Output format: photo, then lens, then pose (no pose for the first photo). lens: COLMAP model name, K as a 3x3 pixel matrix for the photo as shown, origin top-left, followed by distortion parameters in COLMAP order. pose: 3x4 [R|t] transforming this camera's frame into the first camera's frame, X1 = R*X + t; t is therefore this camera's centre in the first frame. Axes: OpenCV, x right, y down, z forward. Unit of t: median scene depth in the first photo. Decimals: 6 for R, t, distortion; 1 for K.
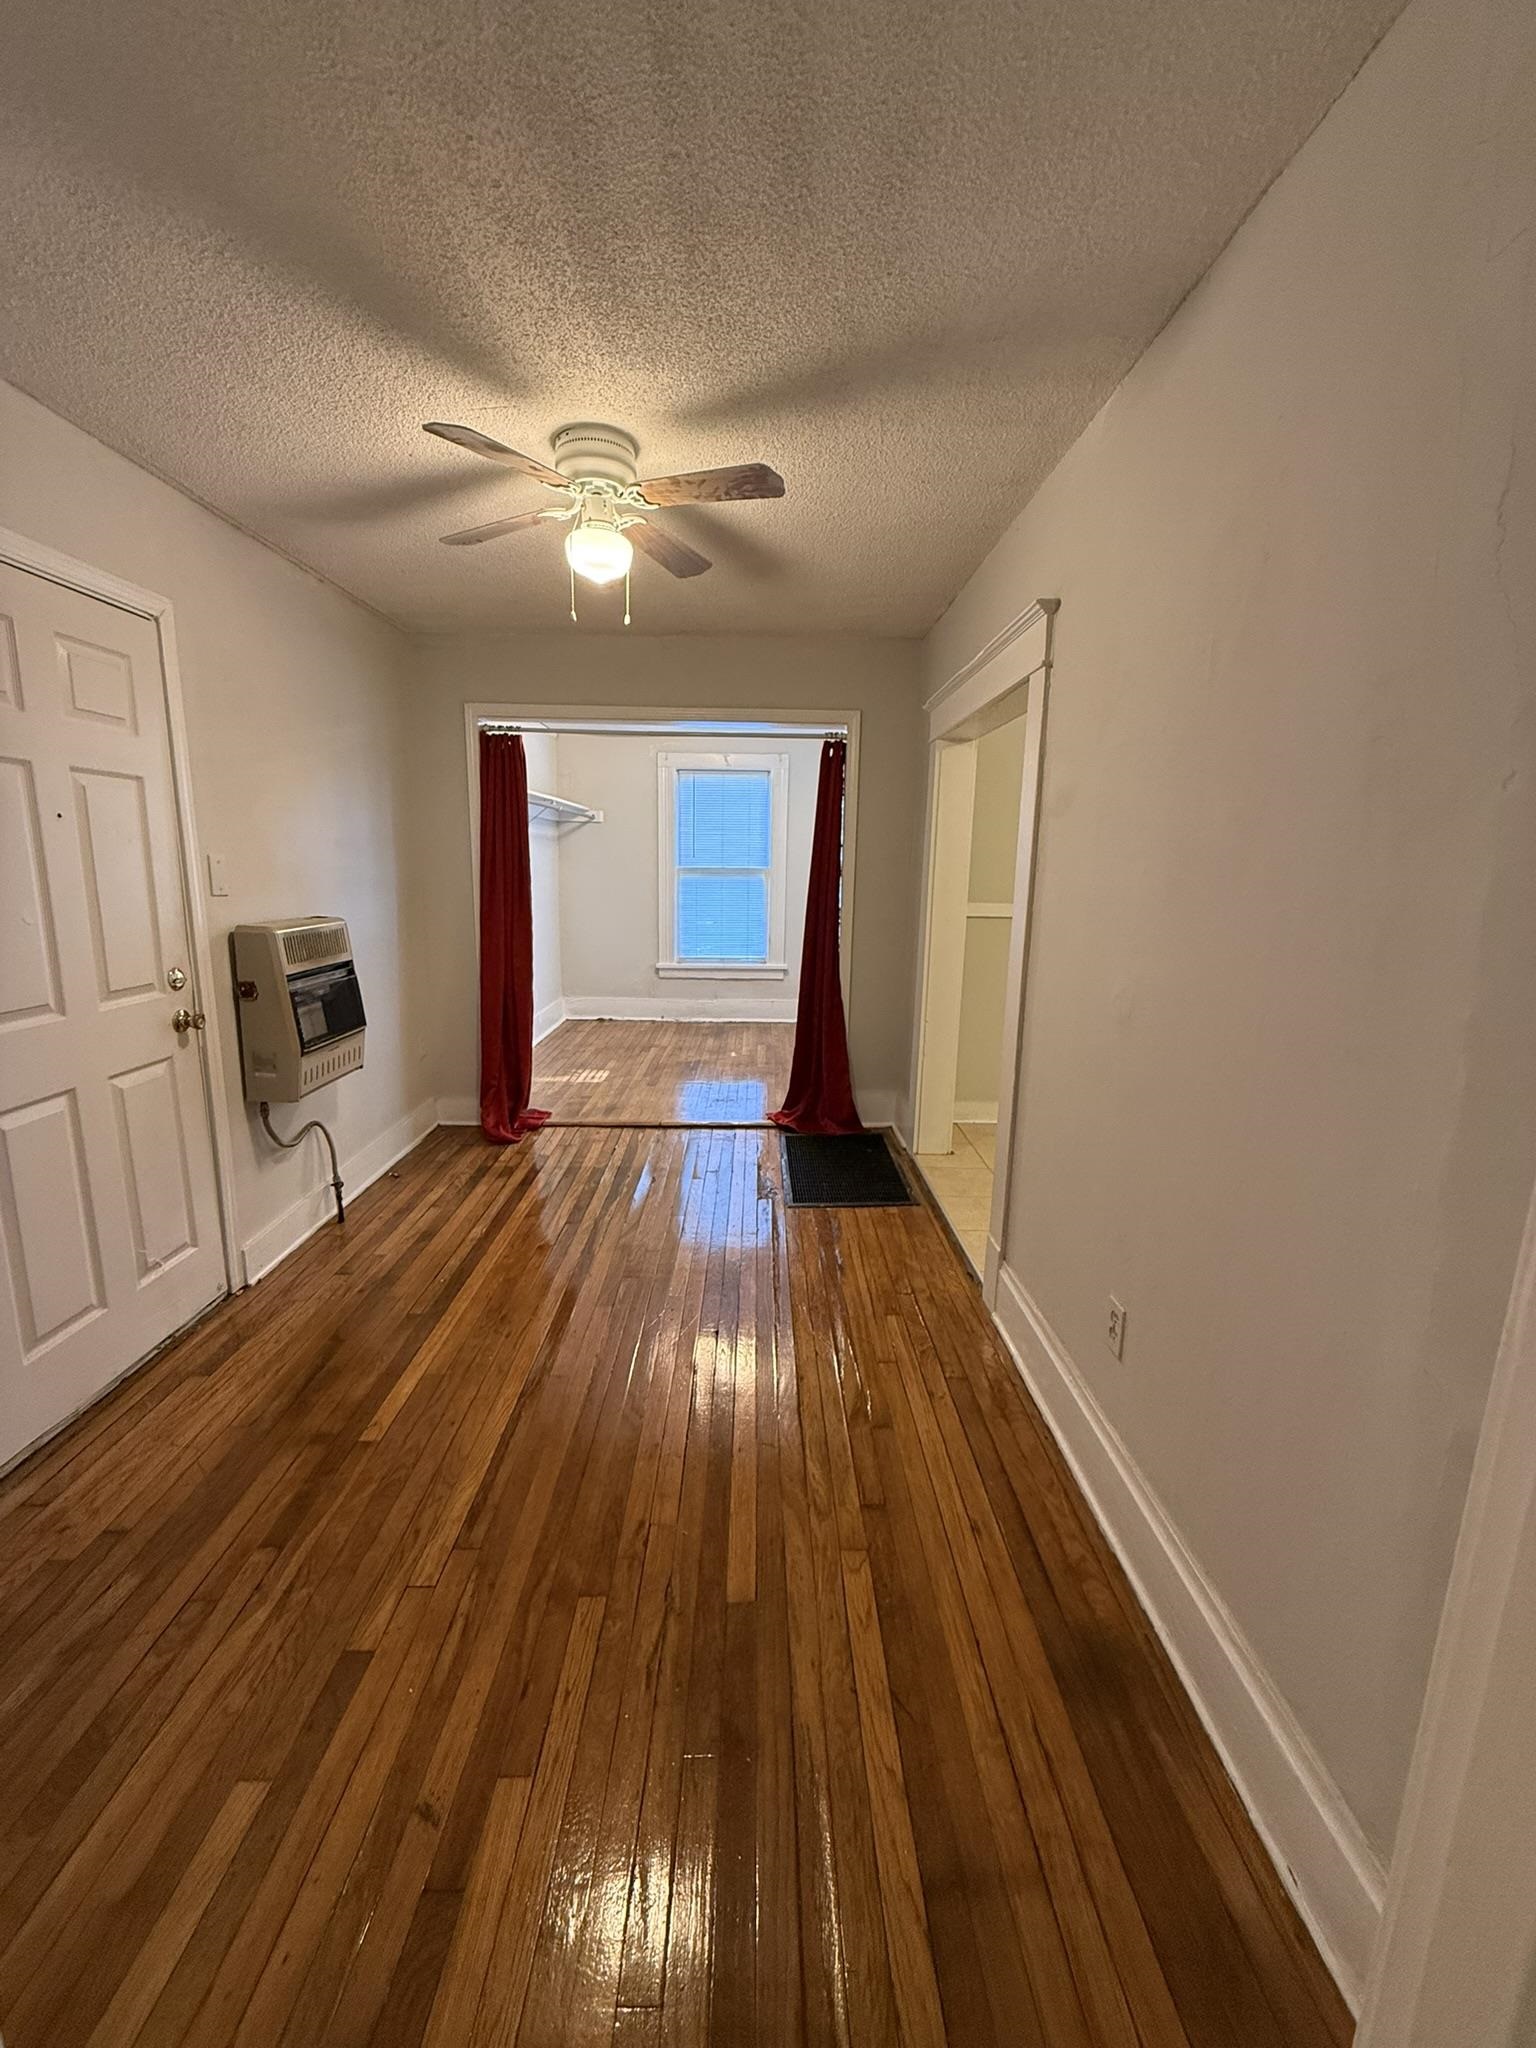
lens RADIAL K [[813.9, 0, 760.8], [0, 813.9, 1015.5], [0, 0, 1]] dist [-0.001964, 0.000083]
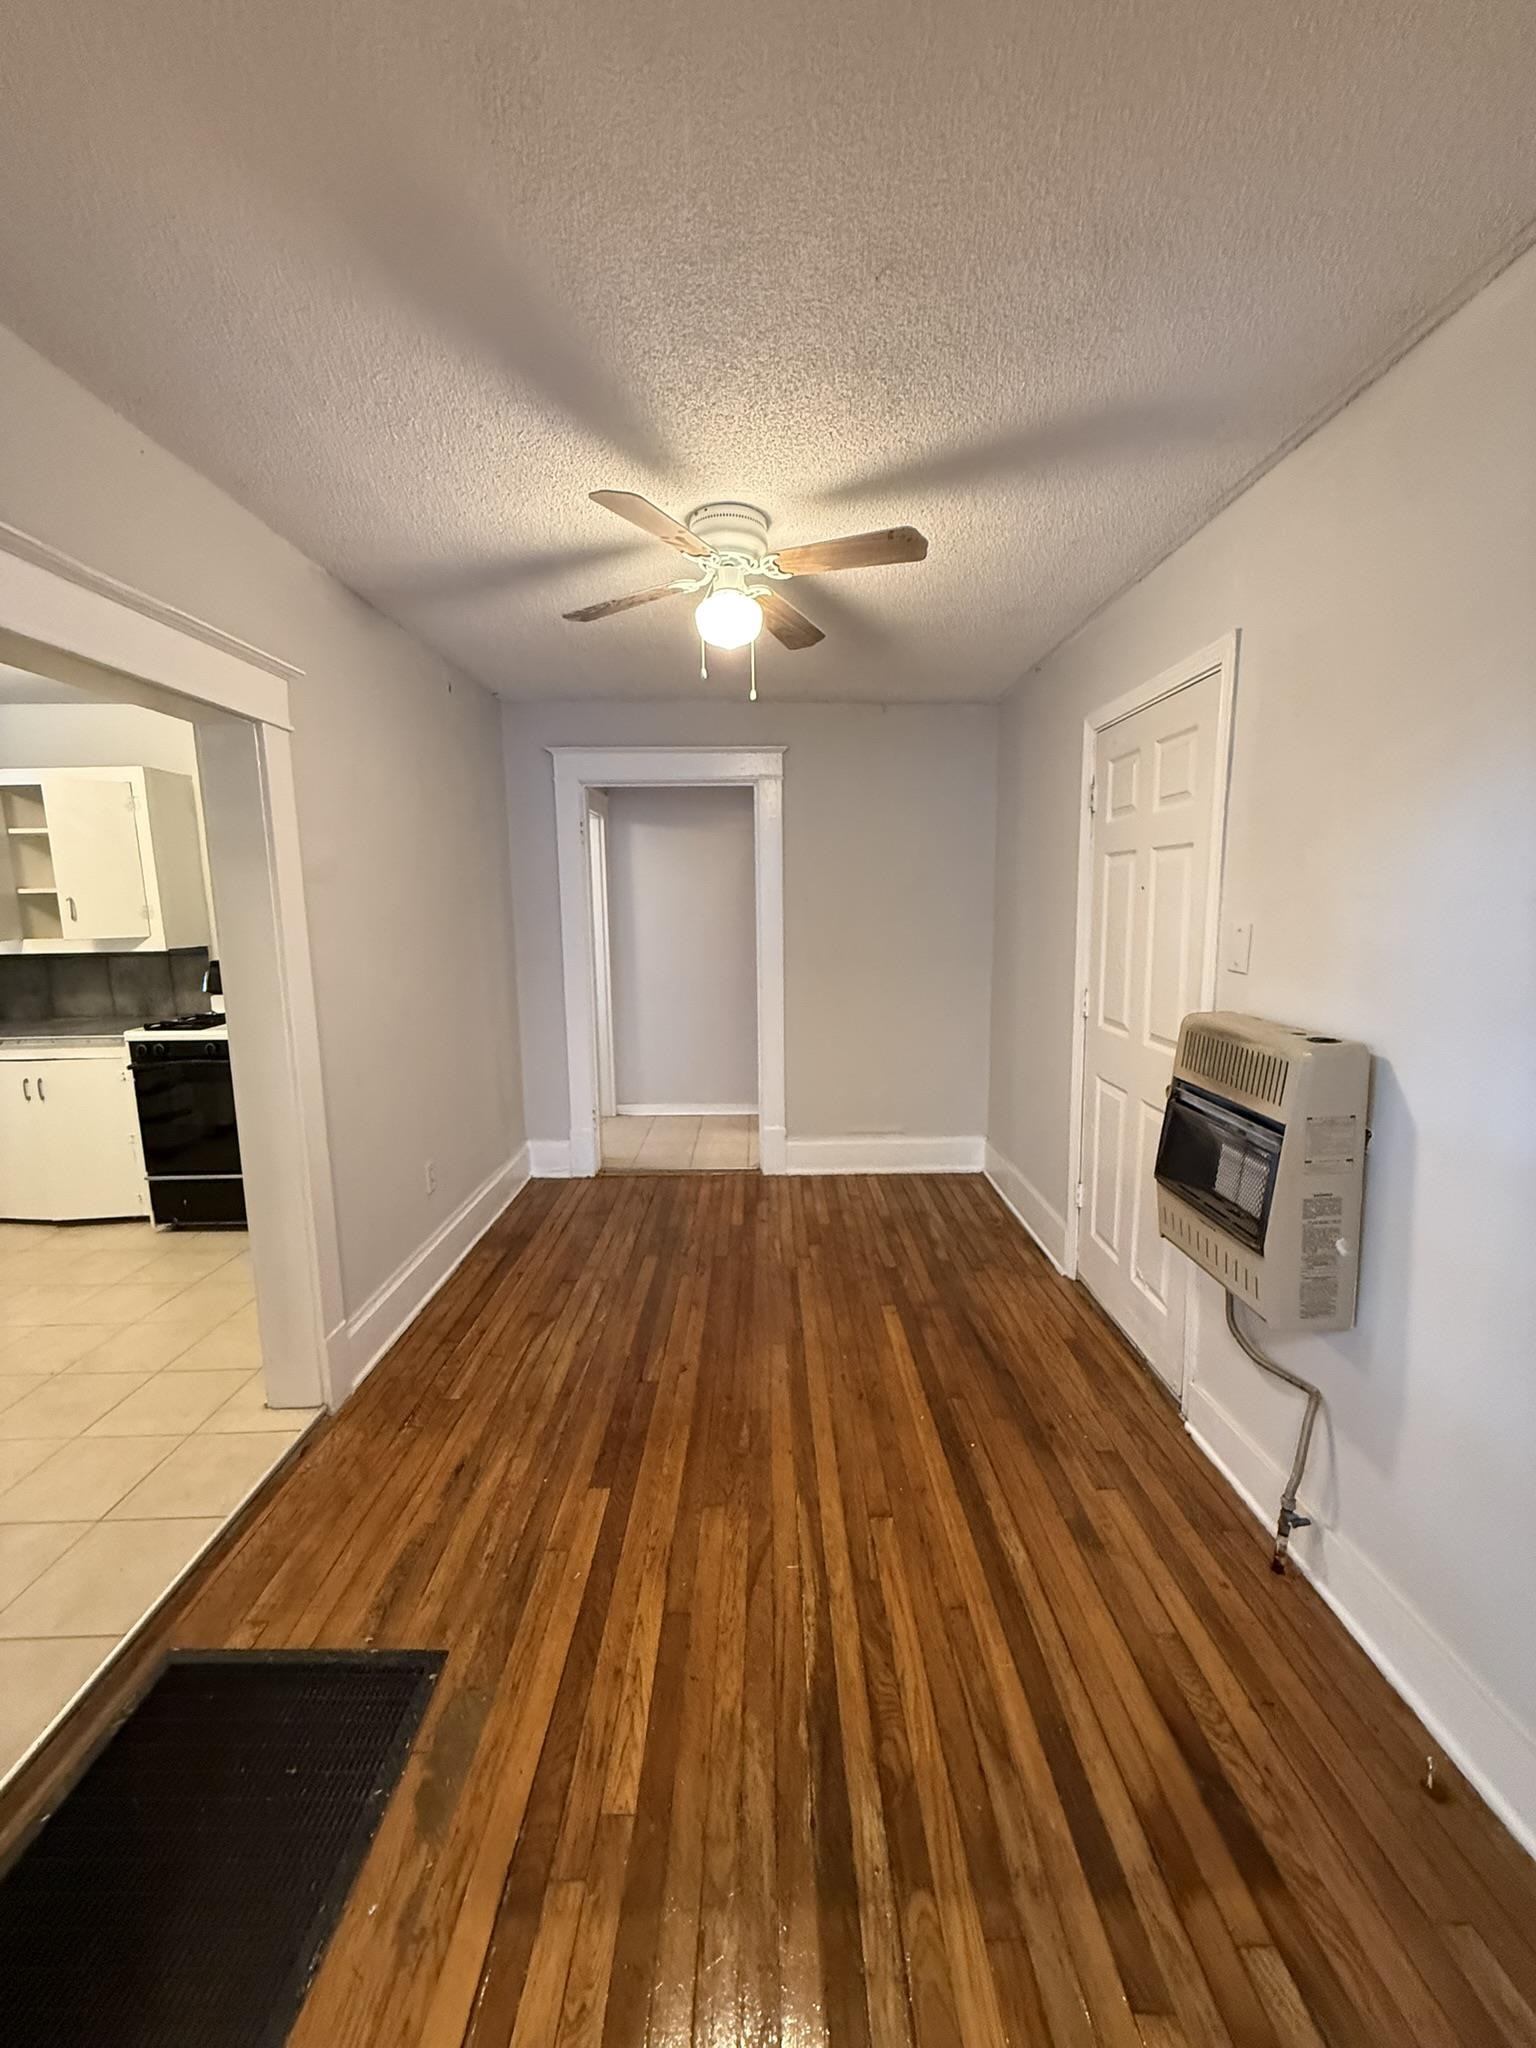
lens RADIAL K [[813.9, 0, 765.9], [0, 813.9, 1022.4], [0, 0, 1]] dist [-0.001964, 0.000083]
pose [[-0.999995, -0.001729, 0.002464, -0.271127], [-0.000815, 0.943479, 0.331431, -0.475375], [-0.002898, 0.331428, -0.943476, 2.314458]]
